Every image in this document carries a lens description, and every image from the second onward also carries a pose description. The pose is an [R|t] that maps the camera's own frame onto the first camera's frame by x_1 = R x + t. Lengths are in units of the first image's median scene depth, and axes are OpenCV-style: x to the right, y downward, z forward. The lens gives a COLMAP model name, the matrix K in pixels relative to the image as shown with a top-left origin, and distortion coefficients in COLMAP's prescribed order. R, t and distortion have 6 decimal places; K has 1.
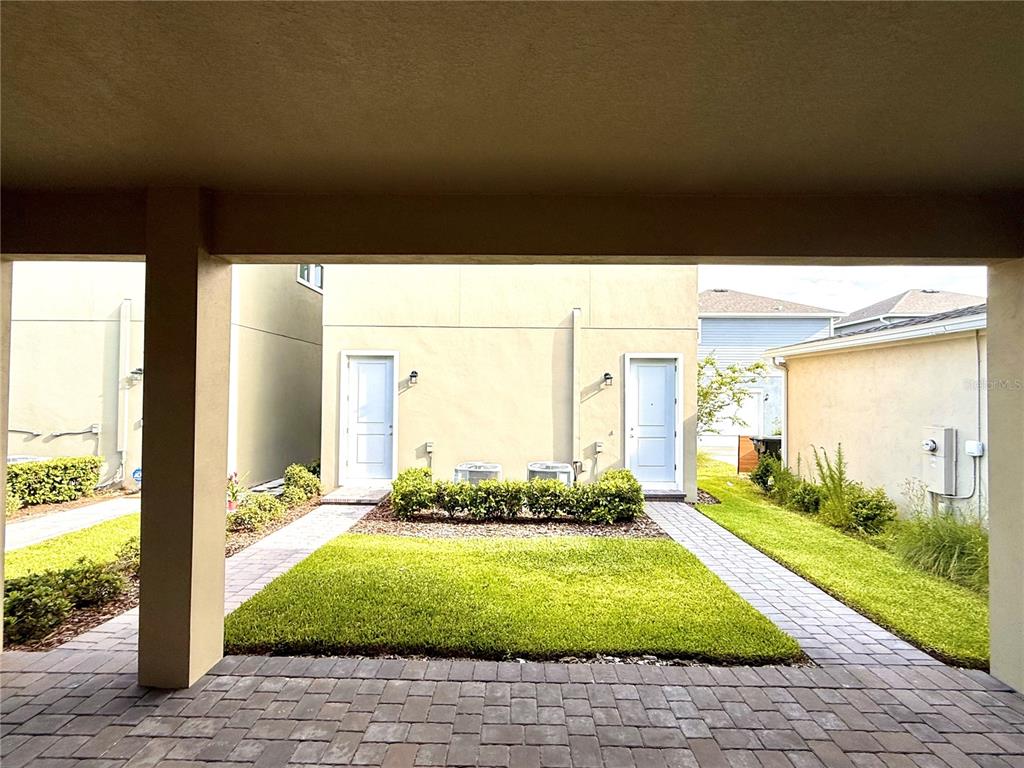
lens RADIAL K [[477.8, 0, 511.6], [0, 477.8, 385.6], [0, 0, 1]] dist [-0.000425, 0.000486]
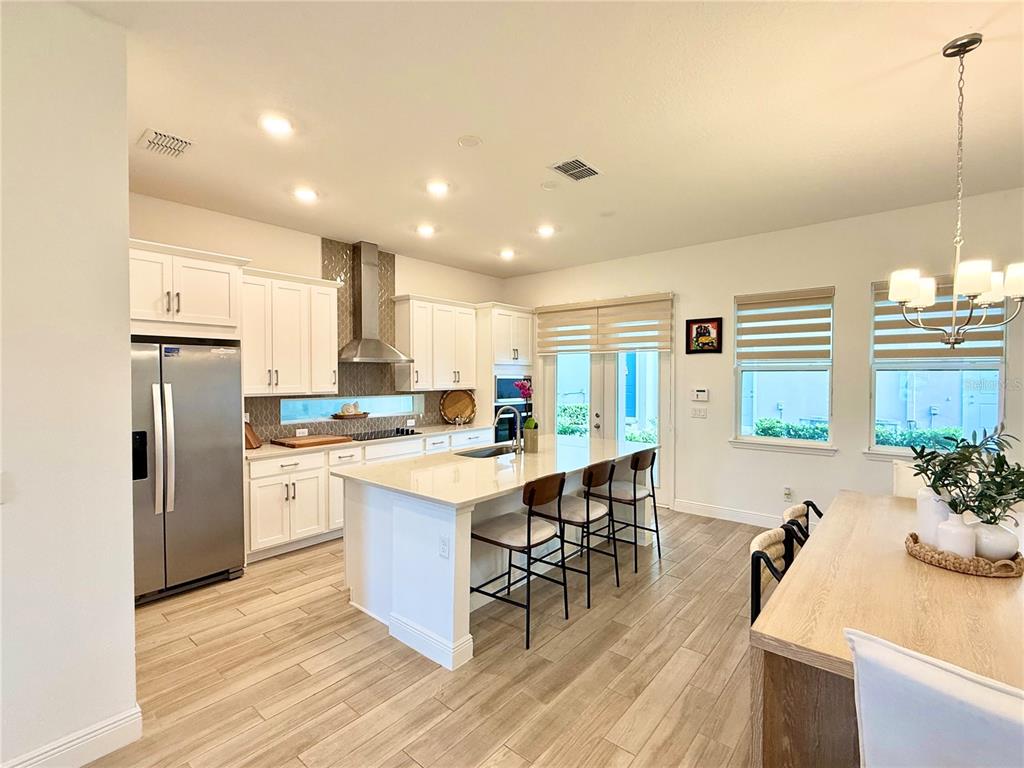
lens RADIAL K [[477.8, 0, 511.6], [0, 477.8, 383.1], [0, 0, 1]] dist [-0.000425, 0.000486]
pose [[0.776329, 0.001122, -0.630327, 0.145532], [0.017640, 0.999568, 0.023505, 0.012108], [0.630081, -0.029367, 0.775974, -0.856039]]
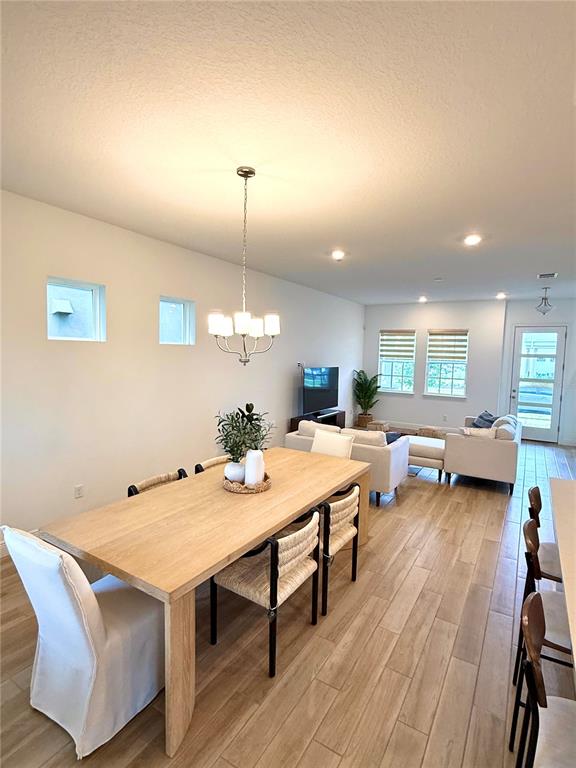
lens RADIAL K [[395.1, 0, 288.1], [0, 395.1, 384.9], [0, 0, 1]] dist [-0.001806, 0.001921]
pose [[-0.857206, -0.075290, 0.509441, -0.477924], [-0.045302, 0.996444, 0.071037, -0.043738], [-0.512978, 0.037815, -0.857569, 1.256224]]
